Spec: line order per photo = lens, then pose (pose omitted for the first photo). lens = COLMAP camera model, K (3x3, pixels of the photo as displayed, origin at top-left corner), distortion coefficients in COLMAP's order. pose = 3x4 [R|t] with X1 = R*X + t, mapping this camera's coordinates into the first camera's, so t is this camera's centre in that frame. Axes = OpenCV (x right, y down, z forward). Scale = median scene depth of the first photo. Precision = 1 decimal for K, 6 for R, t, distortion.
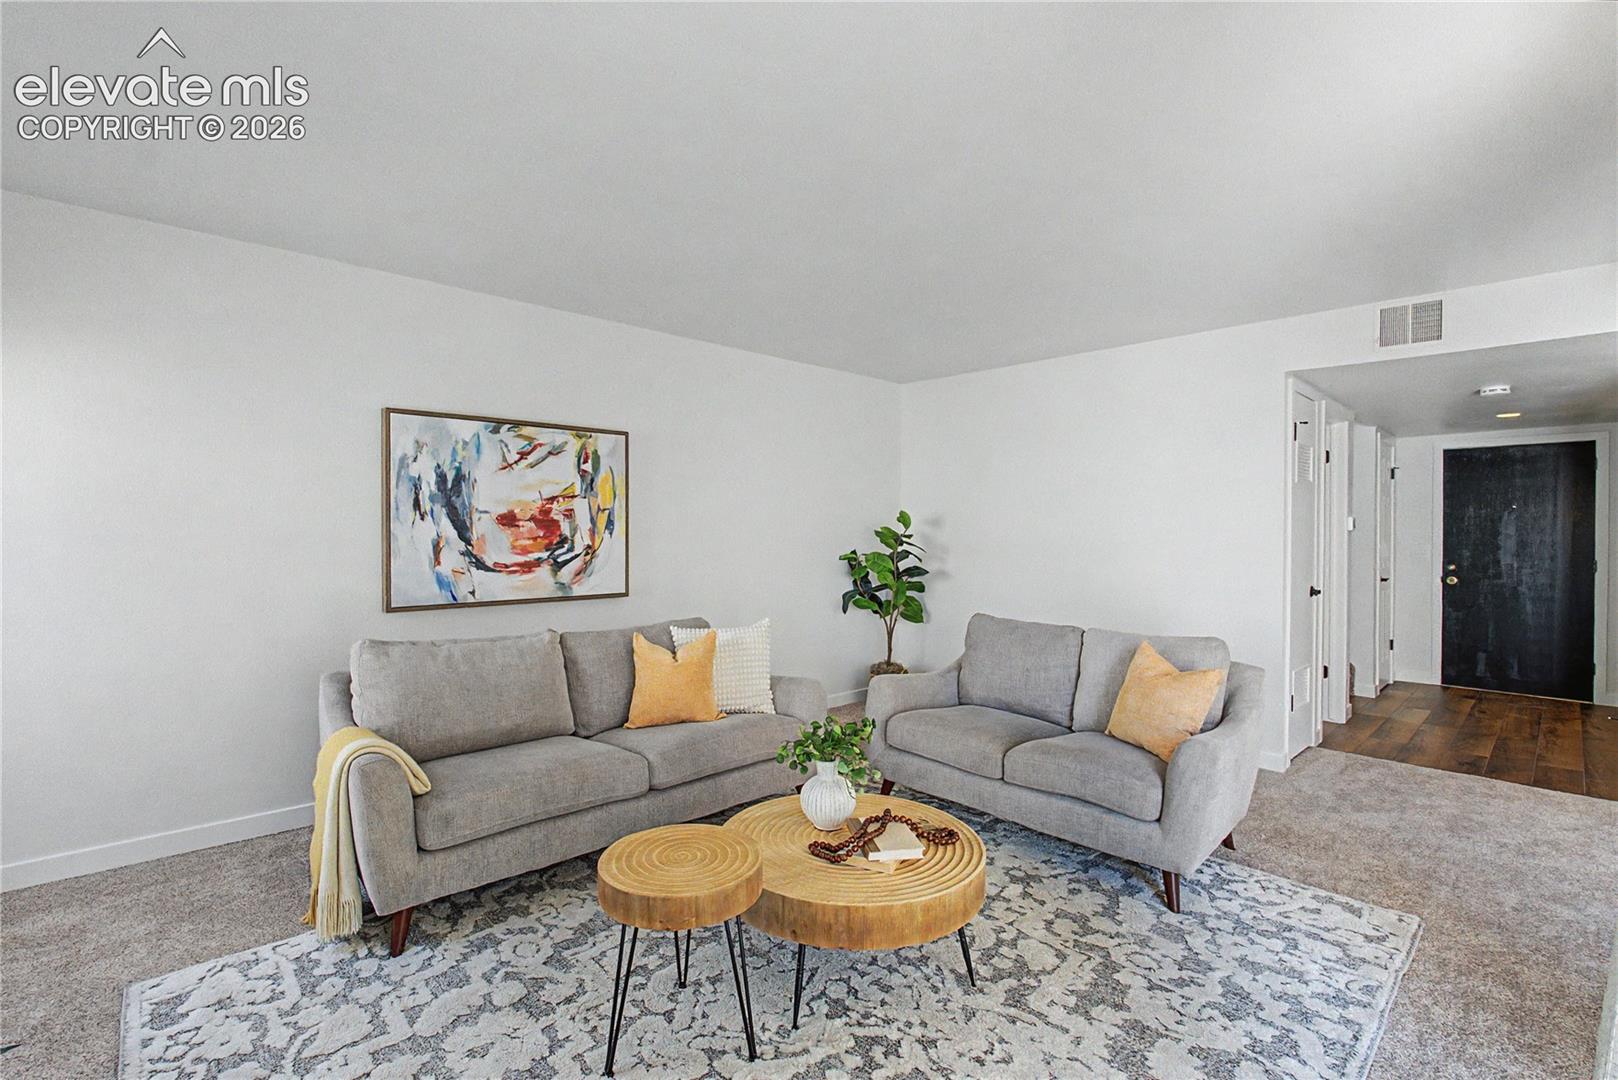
lens RADIAL K [[742.5, 0, 818.7], [0, 742.5, 537.9], [0, 0, 1]] dist [-0.031226, 0.011281]
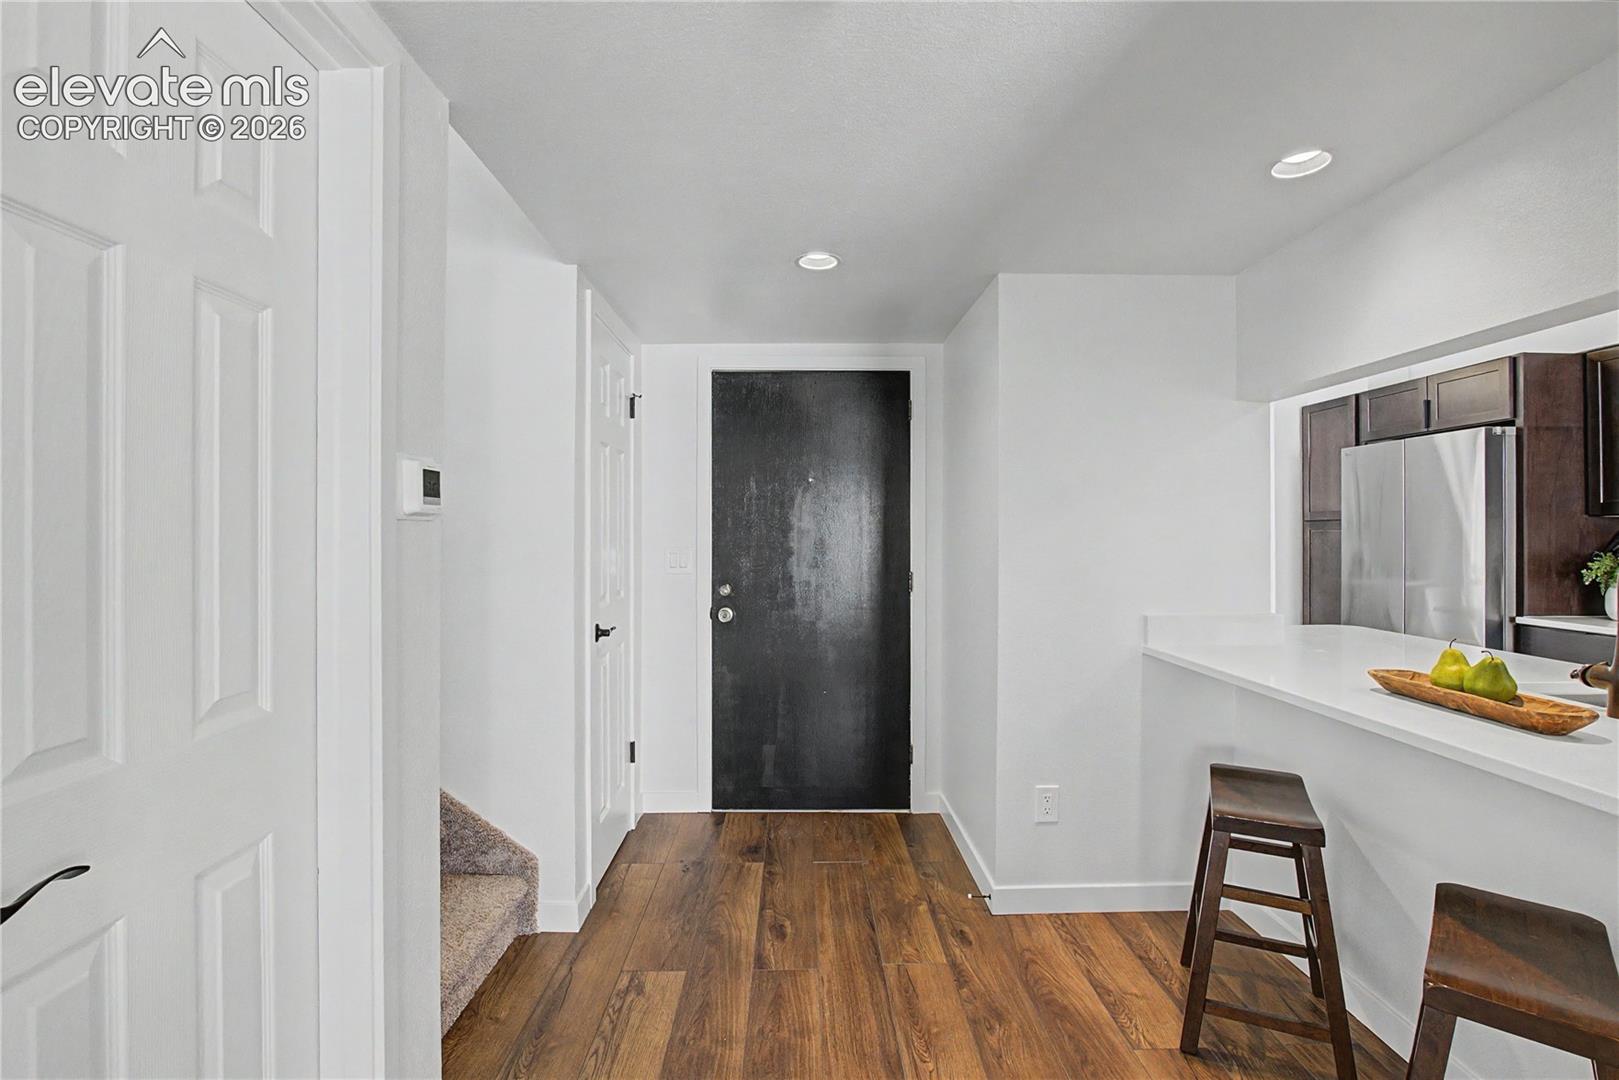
lens RADIAL K [[724.6, 0, 809.5], [0, 724.6, 540.0], [0, 0, 1]] dist [-0.019509, 0.000339]
pose [[0.682905, -0.009547, 0.730445, 0.536645], [0.006725, 0.999954, 0.006783, 0.000062], [-0.730477, 0.000280, 0.682938, 0.608579]]
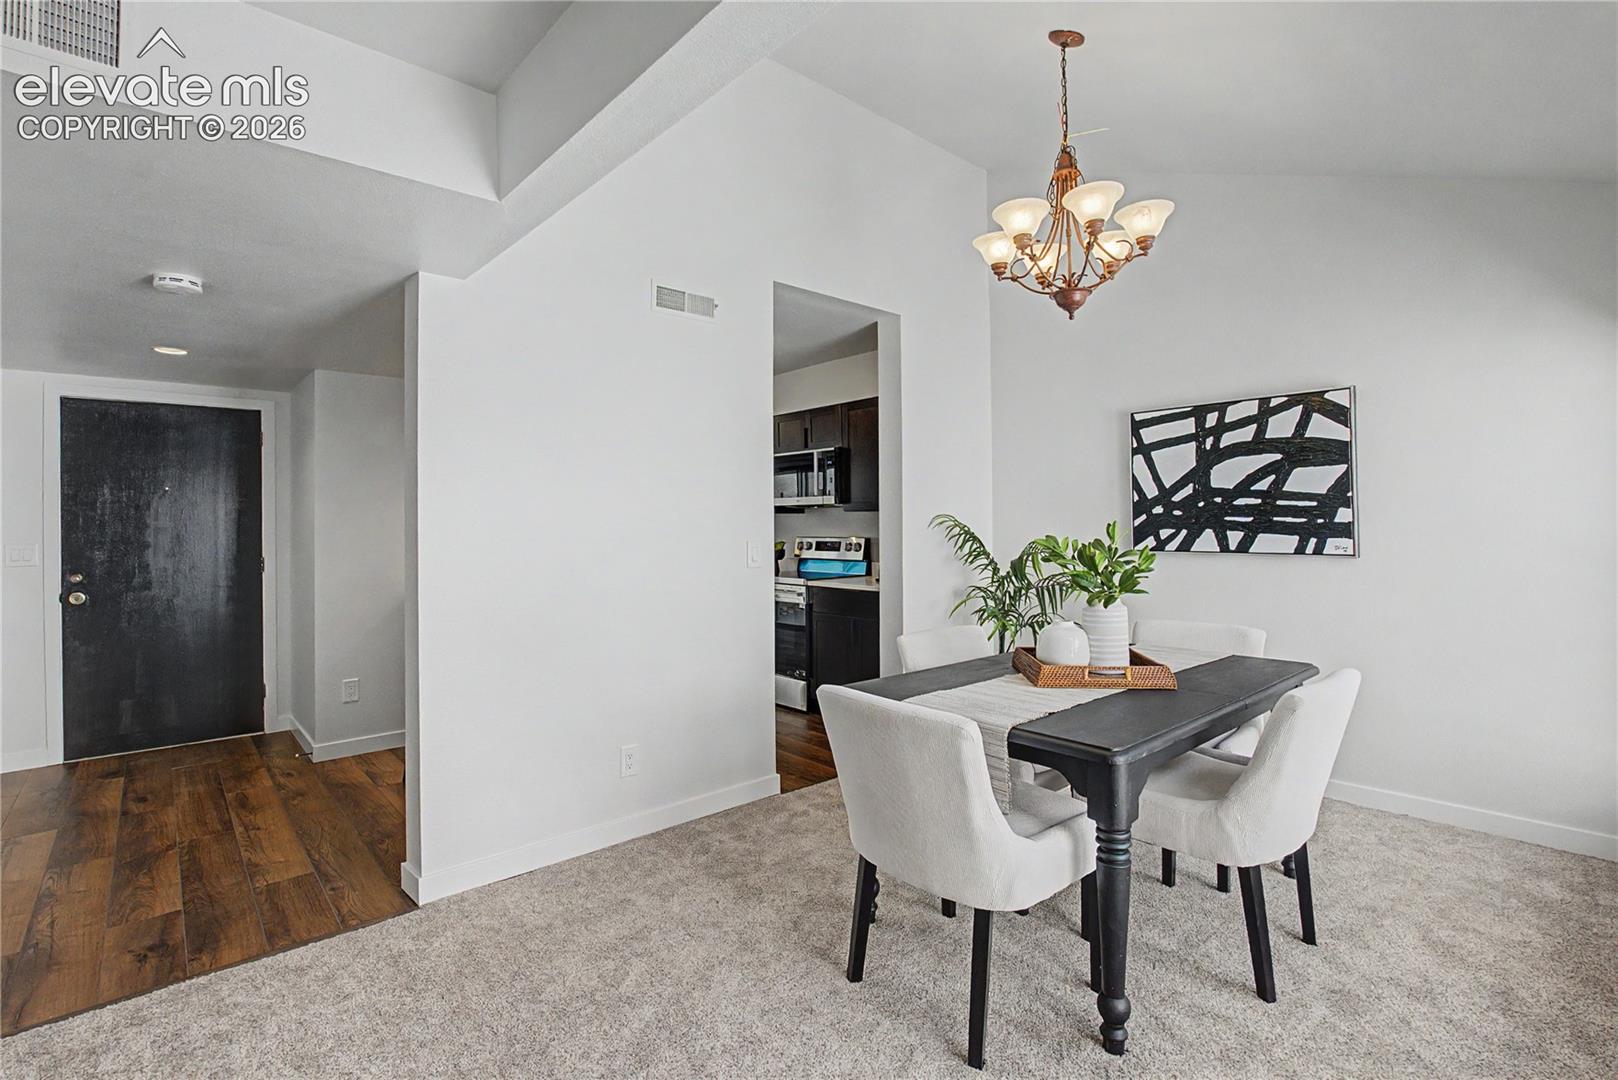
lens RADIAL K [[729.9, 0, 808.5], [0, 729.9, 521.9], [0, 0, 1]] dist [-0.031064, 0.005767]
pose [[0.028082, -0.001416, 0.999605, 0.258420], [0.015376, 0.999881, 0.000985, -0.000651], [-0.999487, 0.015343, 0.028101, 0.336990]]
